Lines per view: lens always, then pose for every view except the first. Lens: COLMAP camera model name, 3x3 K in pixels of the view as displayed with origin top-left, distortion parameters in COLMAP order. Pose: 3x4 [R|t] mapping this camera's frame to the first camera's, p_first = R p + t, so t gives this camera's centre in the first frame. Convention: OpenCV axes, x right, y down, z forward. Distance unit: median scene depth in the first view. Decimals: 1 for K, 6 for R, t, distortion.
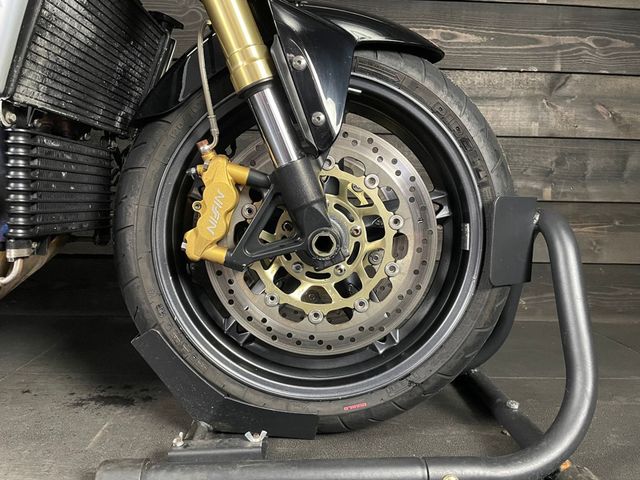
lens RADIAL K [[486.0, 0, 326.7], [0, 486.0, 239.4], [0, 0, 1]] dist [0.070995, -0.094352]
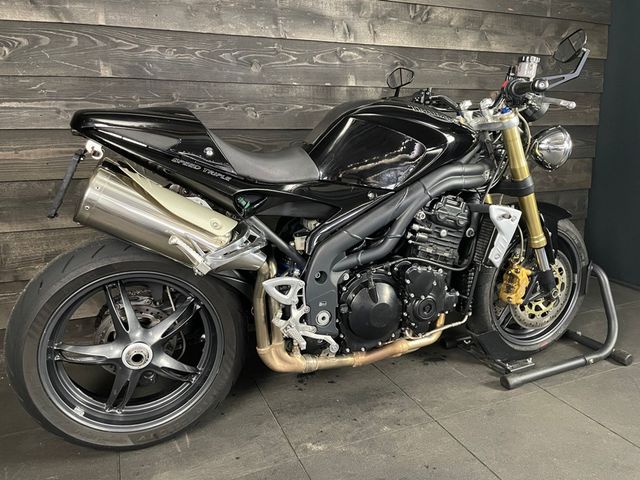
lens RADIAL K [[486.0, 0, 322.3], [0, 486.0, 244.9], [0, 0, 1]] dist [0.070995, -0.094352]
pose [[0.930501, -0.109863, 0.349425, -1.061786], [0.057389, 0.985905, 0.157155, -0.378704], [-0.361765, -0.126179, 0.923691, -0.548814]]
